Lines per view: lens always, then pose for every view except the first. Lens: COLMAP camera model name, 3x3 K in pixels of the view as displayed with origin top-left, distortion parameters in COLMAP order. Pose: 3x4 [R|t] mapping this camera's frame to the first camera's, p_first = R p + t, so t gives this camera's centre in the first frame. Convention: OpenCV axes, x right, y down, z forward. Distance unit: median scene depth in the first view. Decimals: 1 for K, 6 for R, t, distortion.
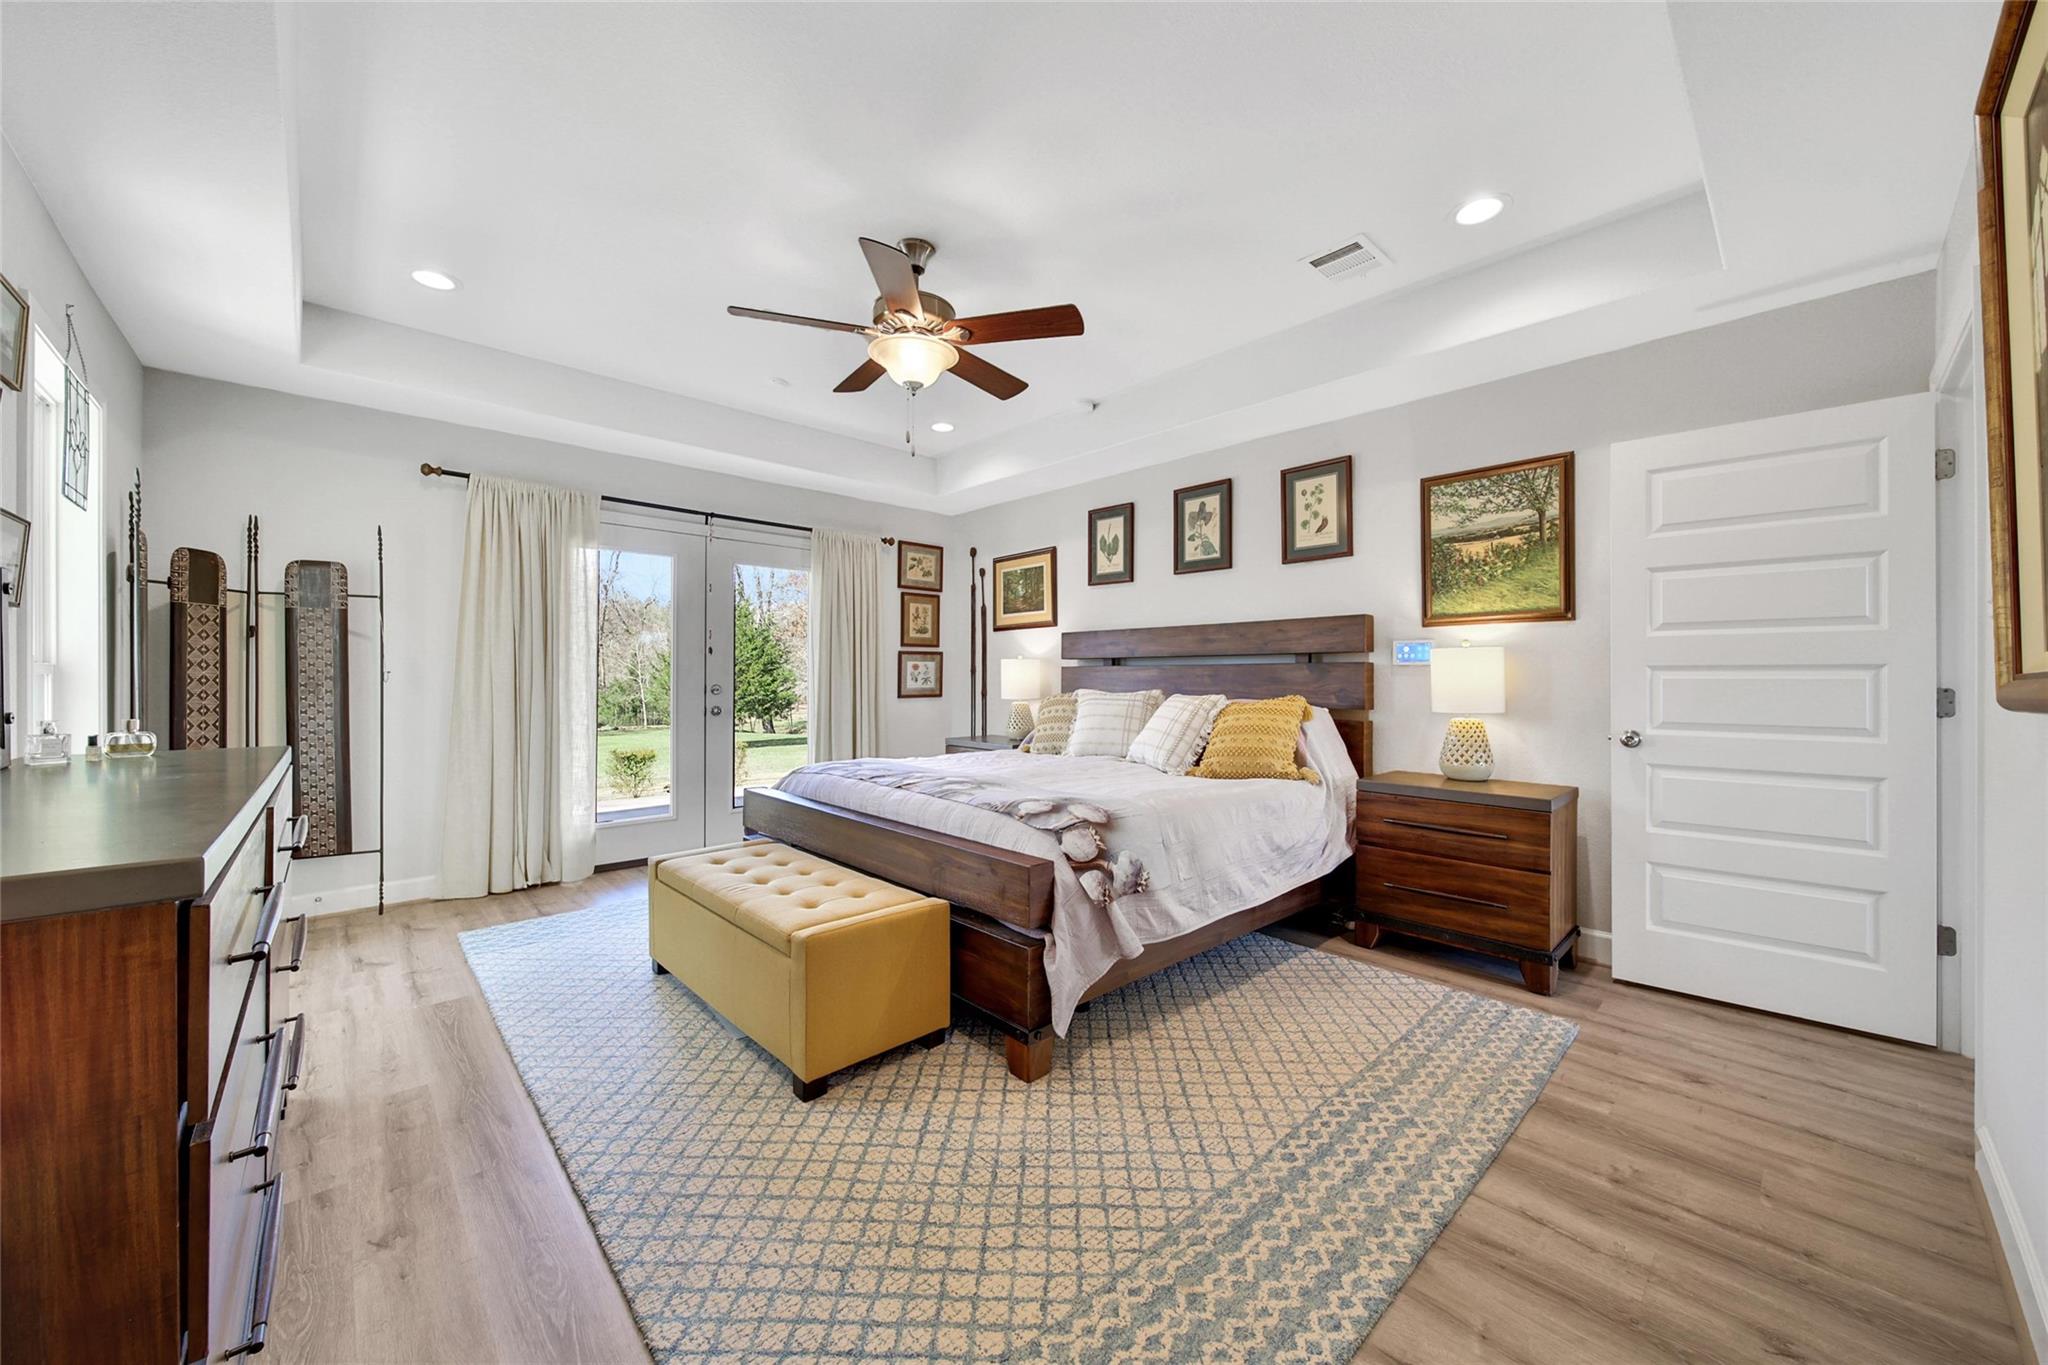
lens RADIAL K [[739.5, 0, 1021.7], [0, 739.5, 682.5], [0, 0, 1]] dist [-0.000379, -0.000138]
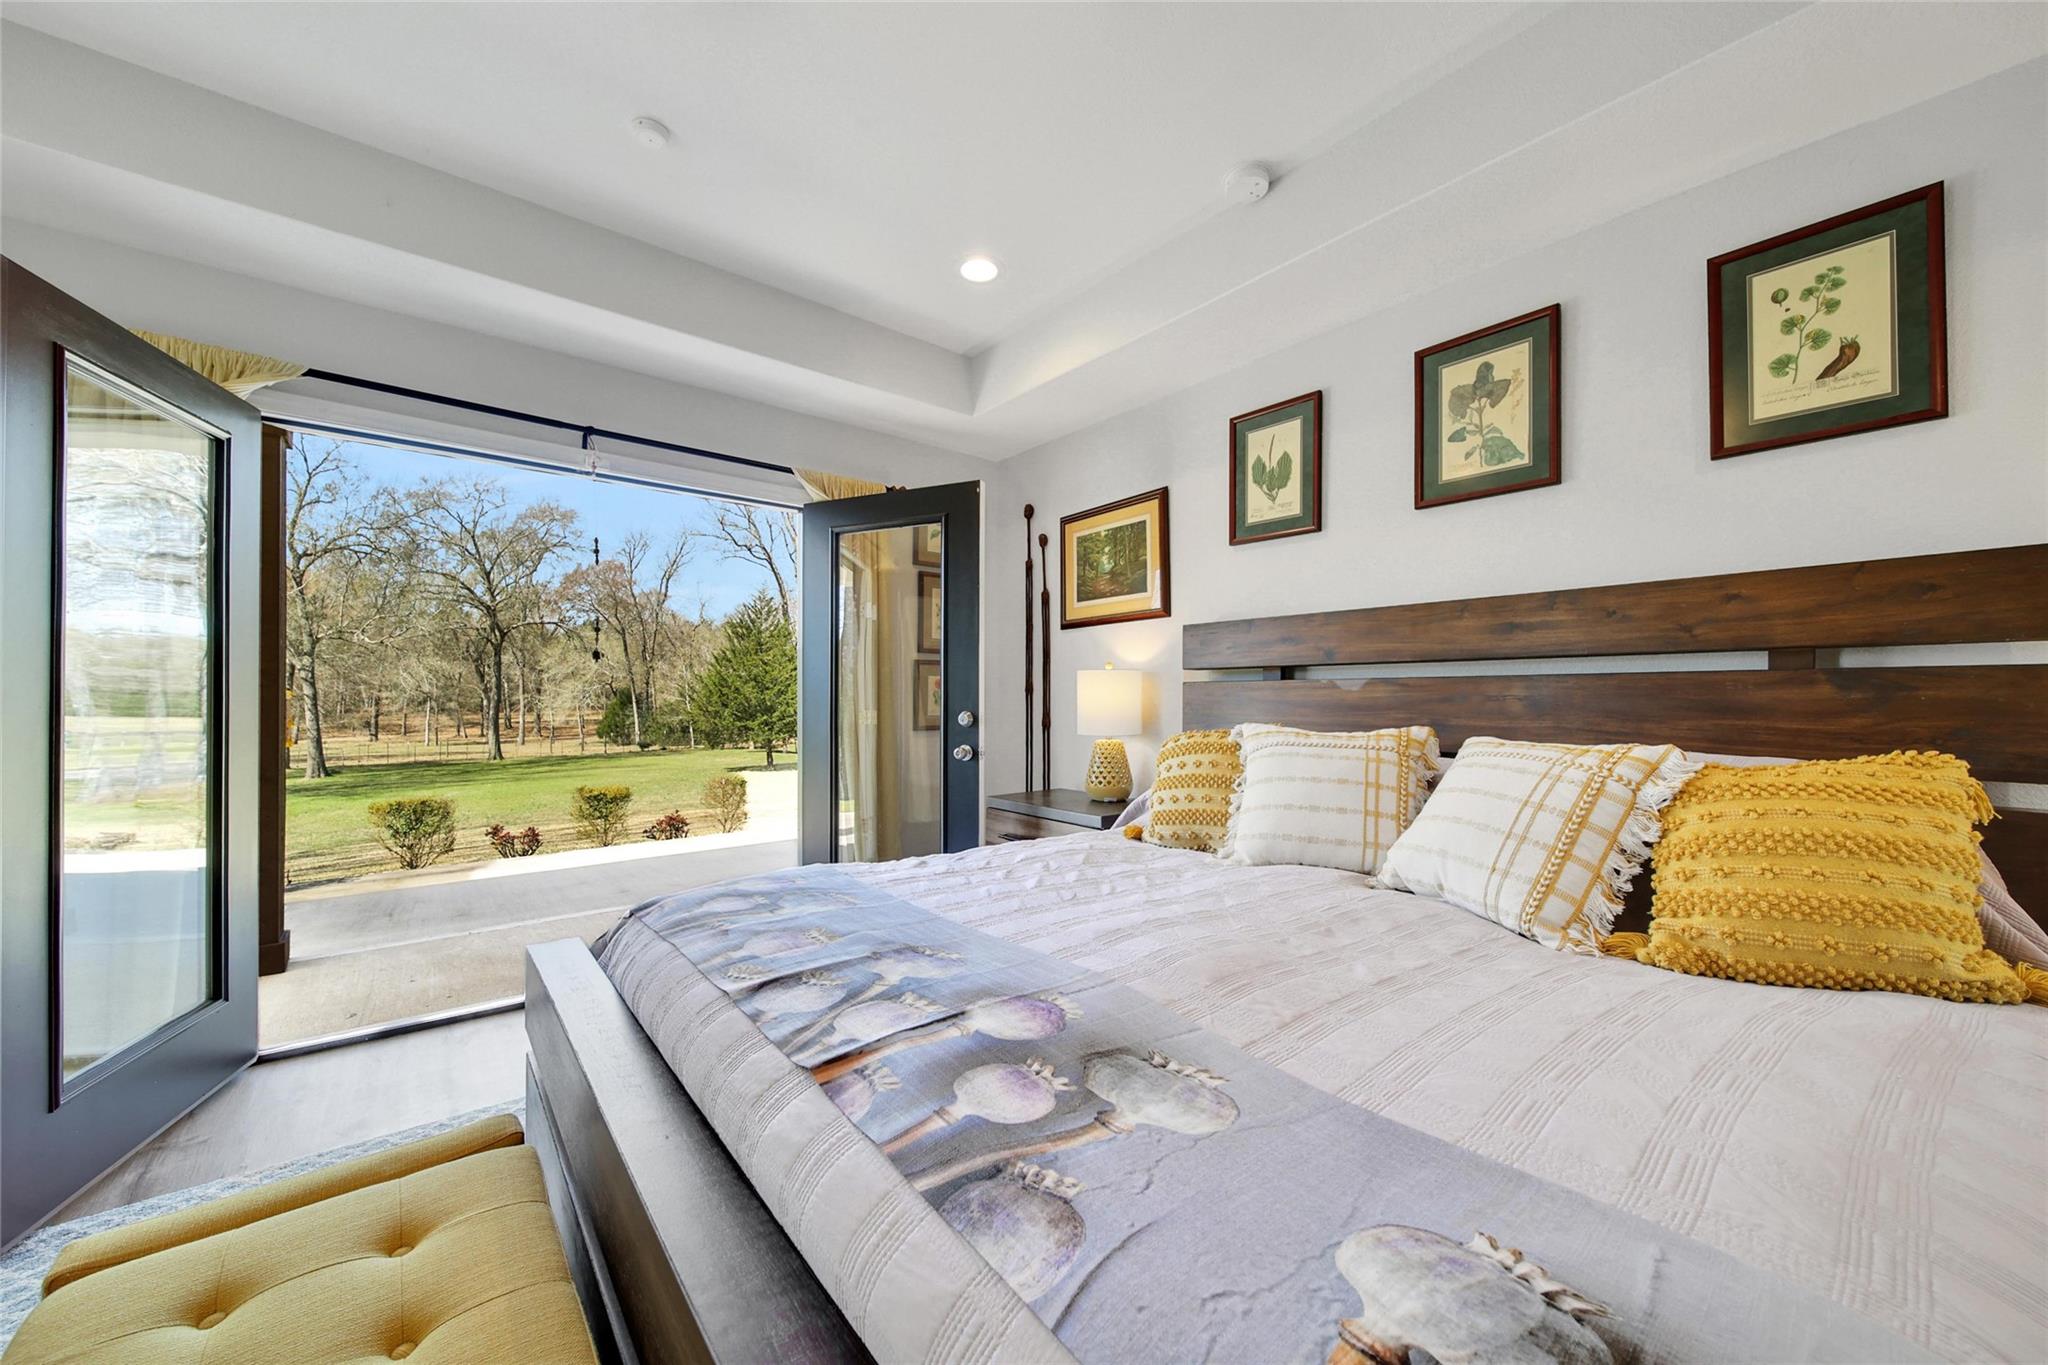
lens RADIAL K [[737.7, 0, 1025.1], [0, 737.7, 672.8], [0, 0, 1]] dist [-0.002085, -0.000248]
pose [[0.998845, 0.002351, -0.047991, -0.053083], [-0.004471, 0.999017, -0.044109, -0.003396], [0.047840, 0.044273, 0.997873, 0.490493]]
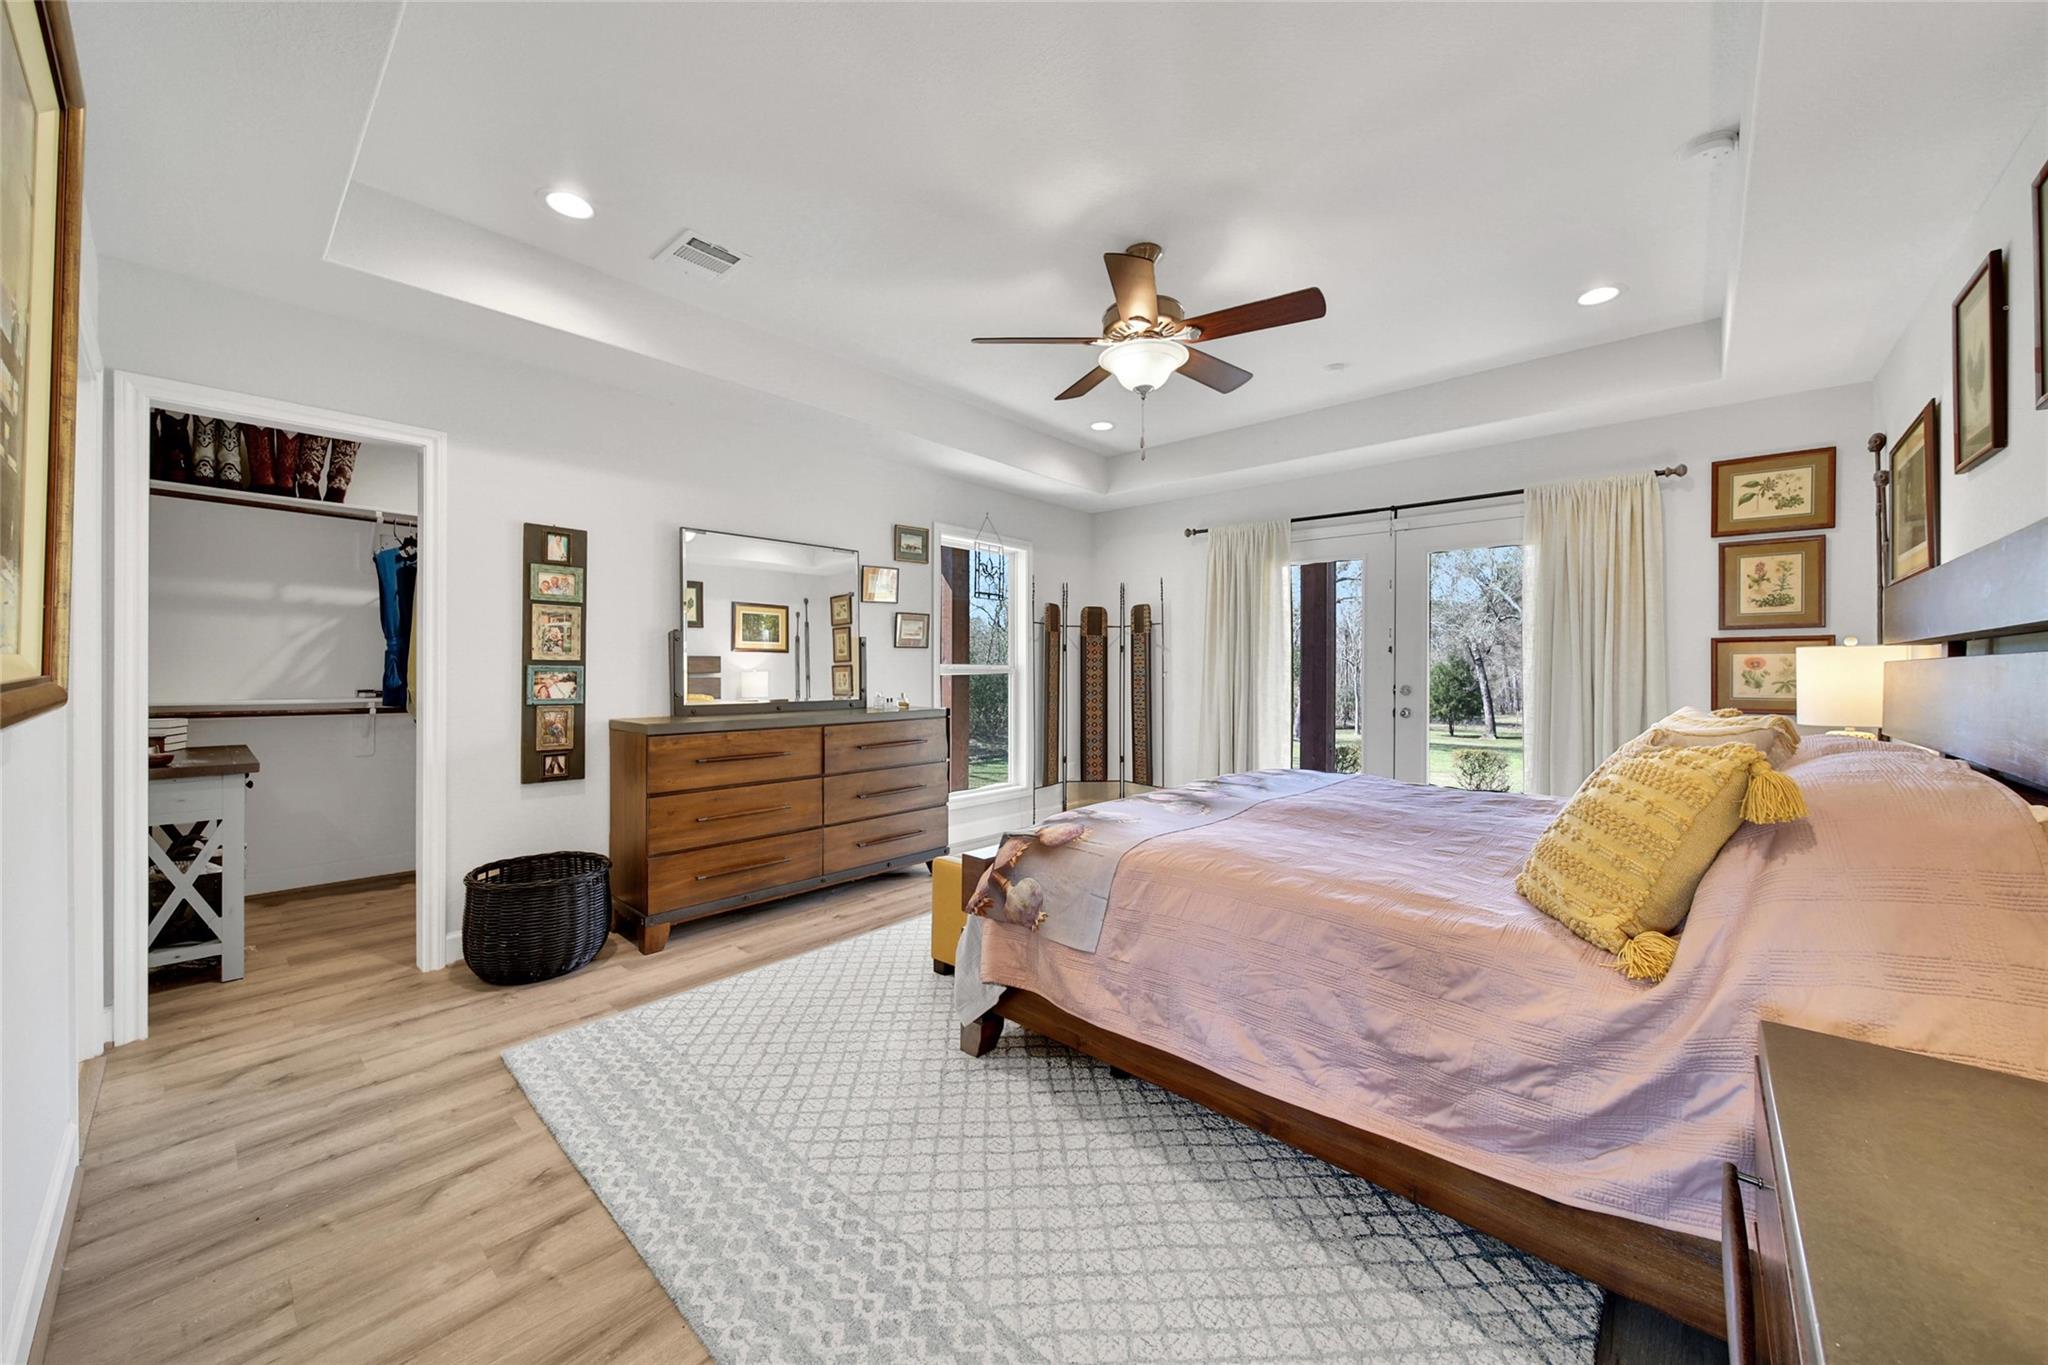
lens RADIAL K [[737.7, 0, 1025.1], [0, 737.7, 672.8], [0, 0, 1]] dist [-0.002085, -0.000248]
pose [[0.095969, 0.002820, -0.995380, 0.557016], [-0.010991, 0.999938, 0.001773, -0.010693], [0.995324, 0.010770, 0.095994, 0.494975]]
